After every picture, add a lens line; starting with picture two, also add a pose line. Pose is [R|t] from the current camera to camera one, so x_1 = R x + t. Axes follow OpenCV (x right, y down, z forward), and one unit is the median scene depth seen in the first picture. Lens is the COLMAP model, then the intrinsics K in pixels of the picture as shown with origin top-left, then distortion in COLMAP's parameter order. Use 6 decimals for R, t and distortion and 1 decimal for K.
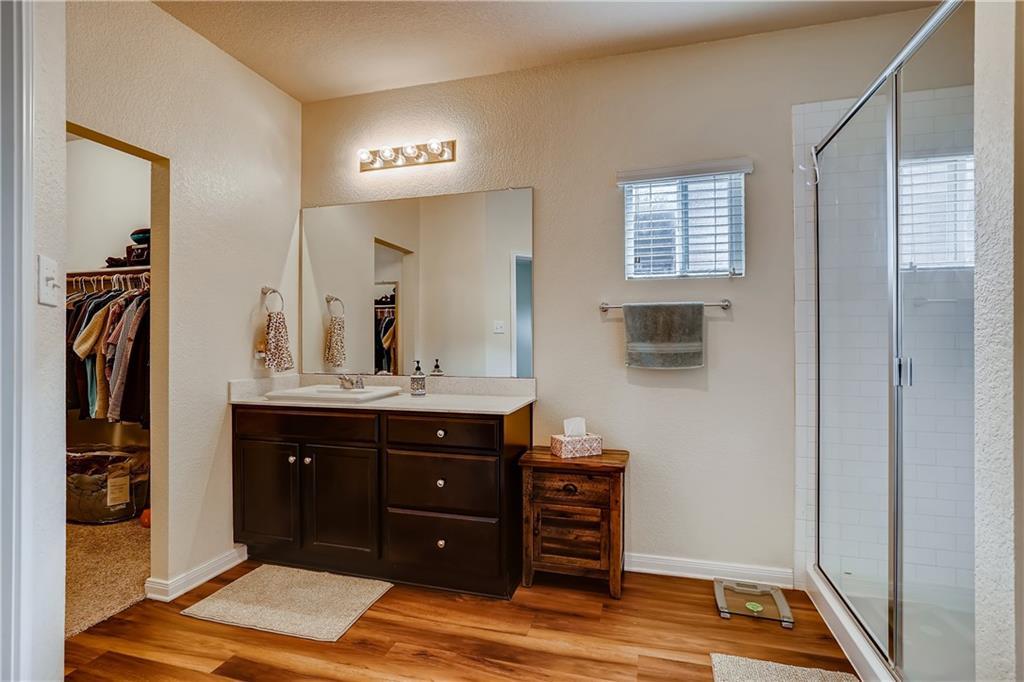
lens RADIAL K [[501.4, 0, 516.5], [0, 501.4, 341.6], [0, 0, 1]] dist [-0.016827, 0.000284]
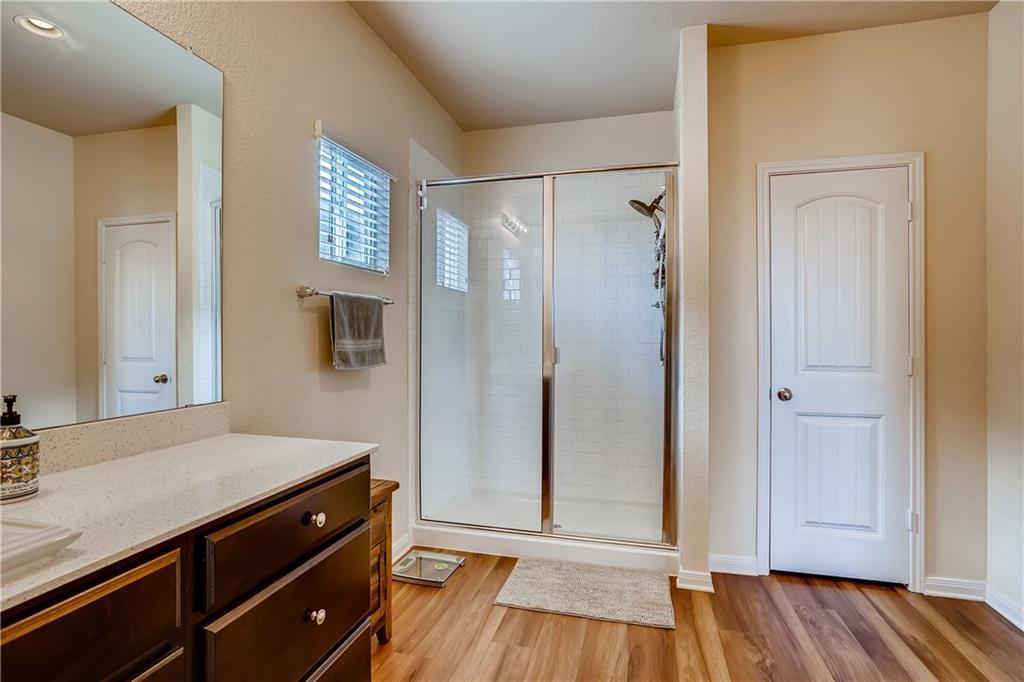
lens RADIAL K [[501.4, 0, 517.1], [0, 501.4, 335.1], [0, 0, 1]] dist [-0.016827, 0.000284]
pose [[-0.006172, -0.000756, 0.999981, -0.609754], [0.009131, 0.999958, 0.000813, -0.002815], [-0.999939, 0.009135, -0.006165, 0.737305]]
